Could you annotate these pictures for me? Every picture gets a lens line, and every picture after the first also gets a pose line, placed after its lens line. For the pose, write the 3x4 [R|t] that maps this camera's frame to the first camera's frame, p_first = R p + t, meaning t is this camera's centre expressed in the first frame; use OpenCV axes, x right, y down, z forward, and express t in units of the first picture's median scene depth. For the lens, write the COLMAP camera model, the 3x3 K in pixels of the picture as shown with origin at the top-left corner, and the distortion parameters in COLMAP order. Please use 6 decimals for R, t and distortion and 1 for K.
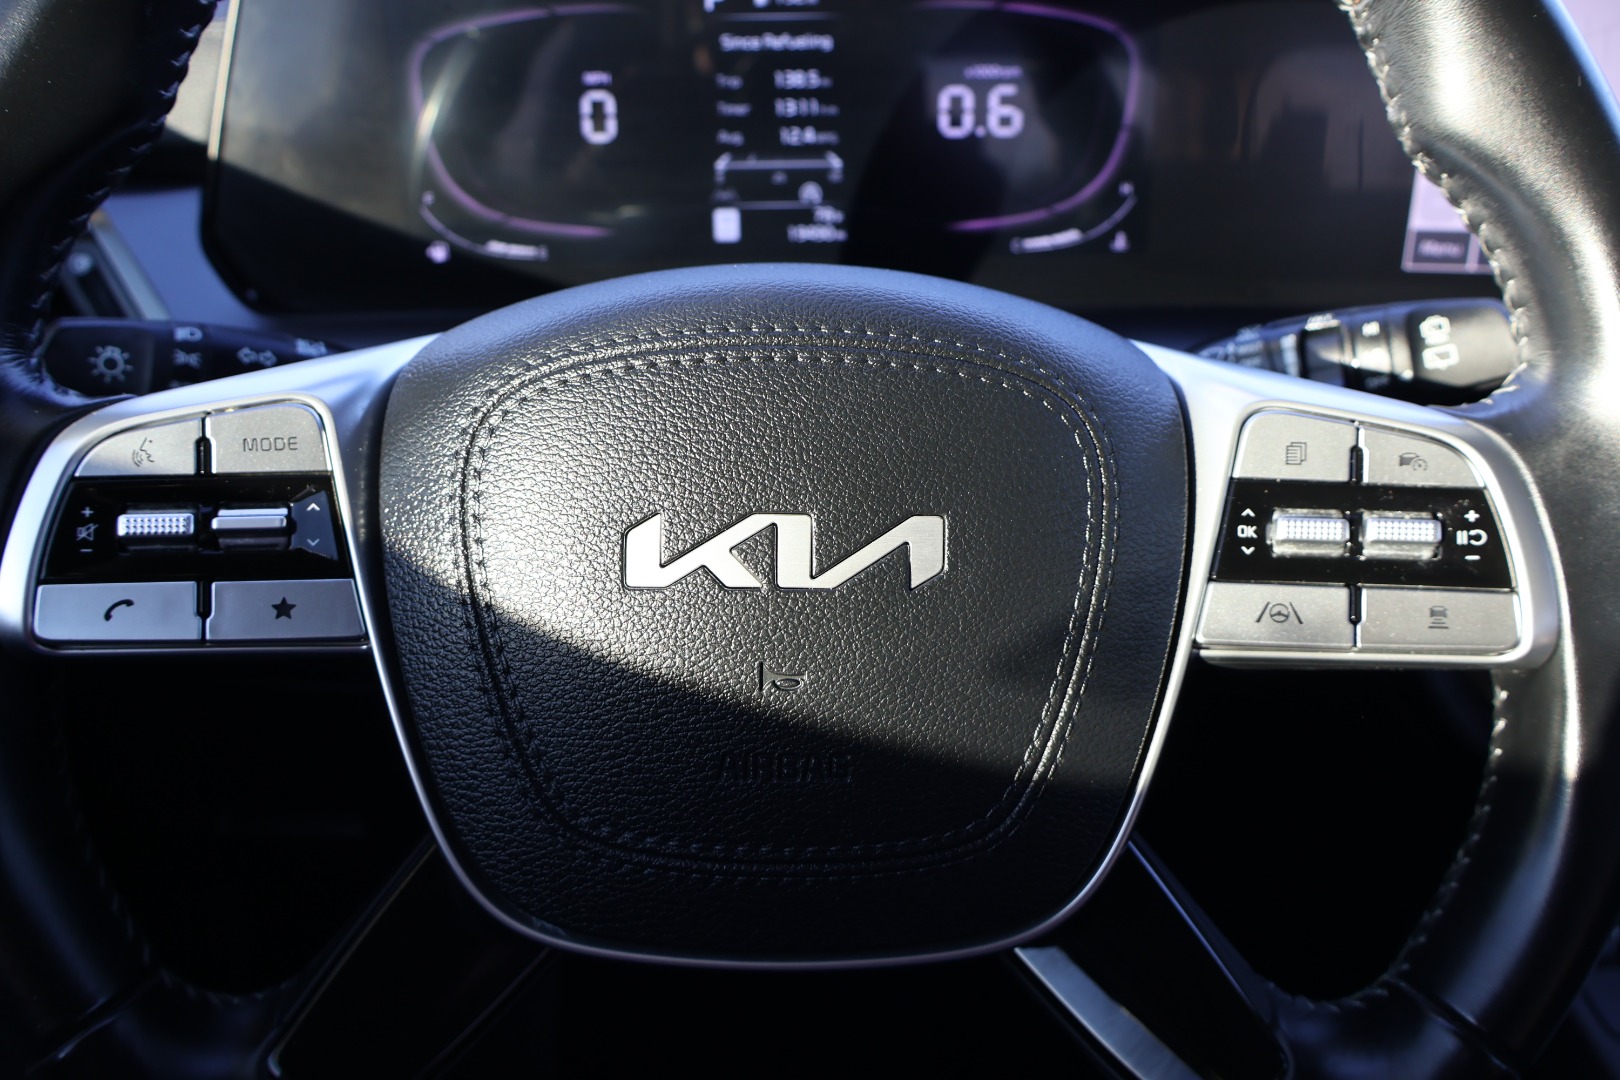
lens RADIAL K [[1379.1, 0, 810.0], [0, 1379.1, 540.0], [0, 0, 1]] dist [-0.000533, -0.008468]
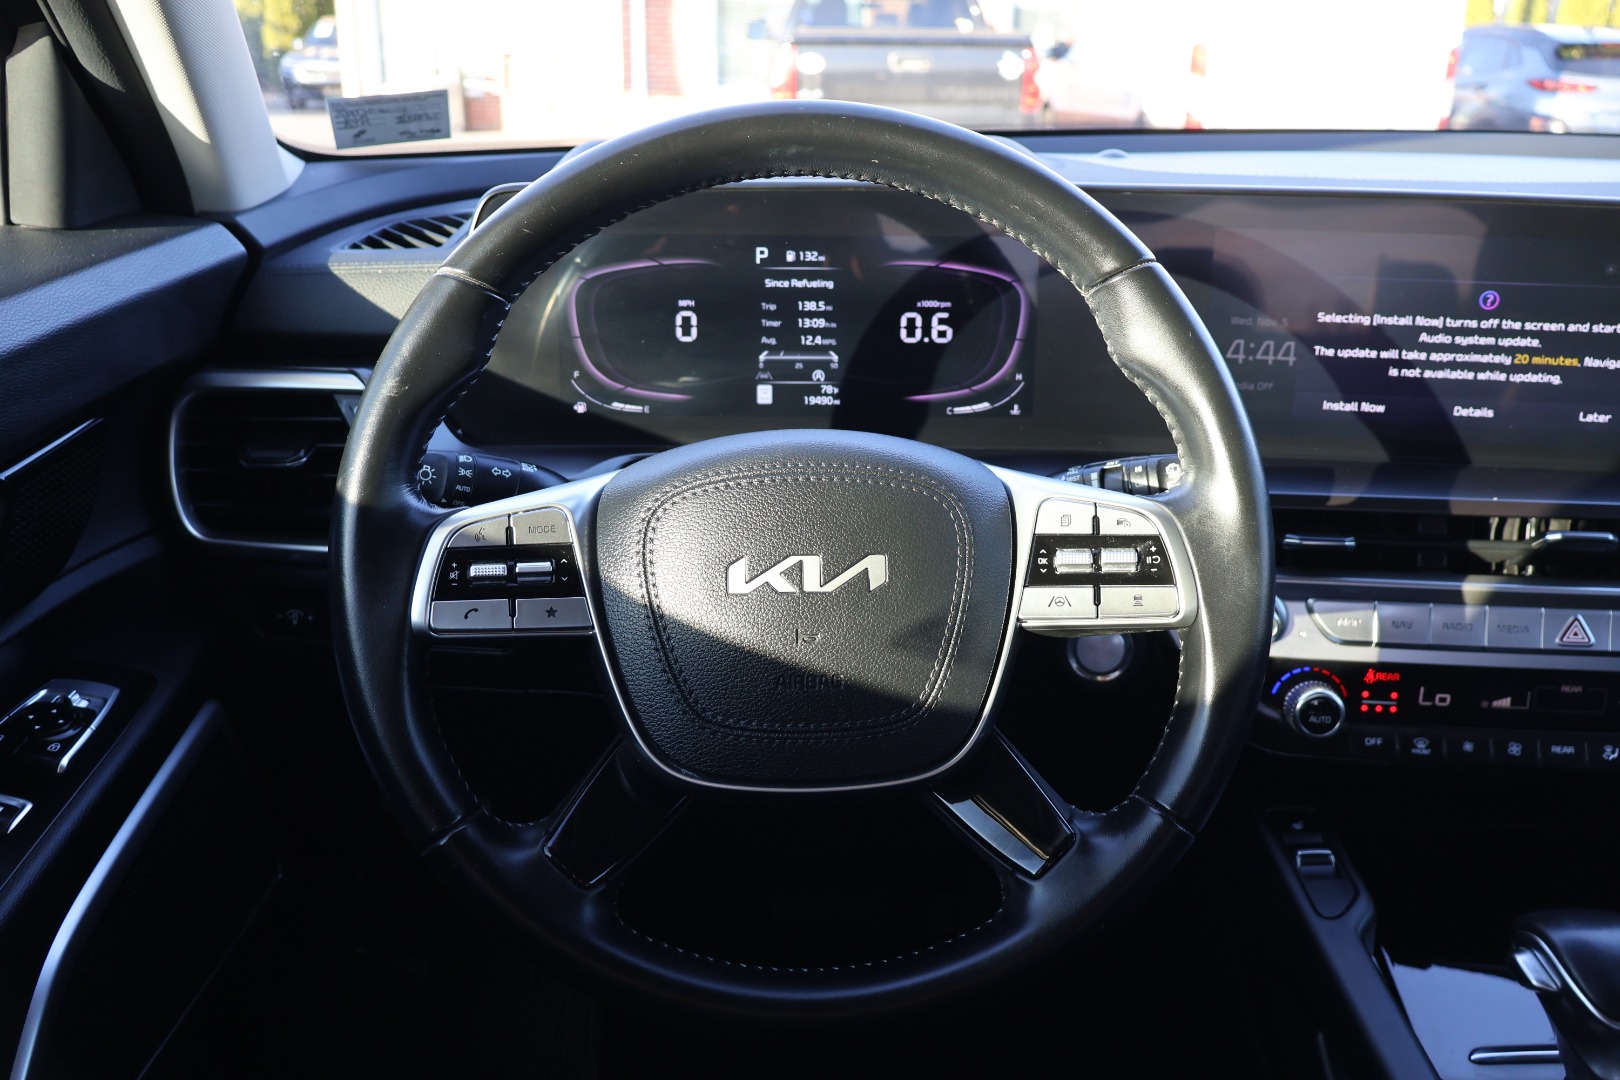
lens RADIAL K [[1379.1, 0, 810.0], [0, 1379.1, 540.0], [0, 0, 1]] dist [-0.000533, -0.008468]
pose [[0.999488, -0.024384, -0.020697, 0.027691], [0.022740, 0.996830, -0.076237, 0.107053], [0.022490, 0.075727, 0.996875, -0.967591]]
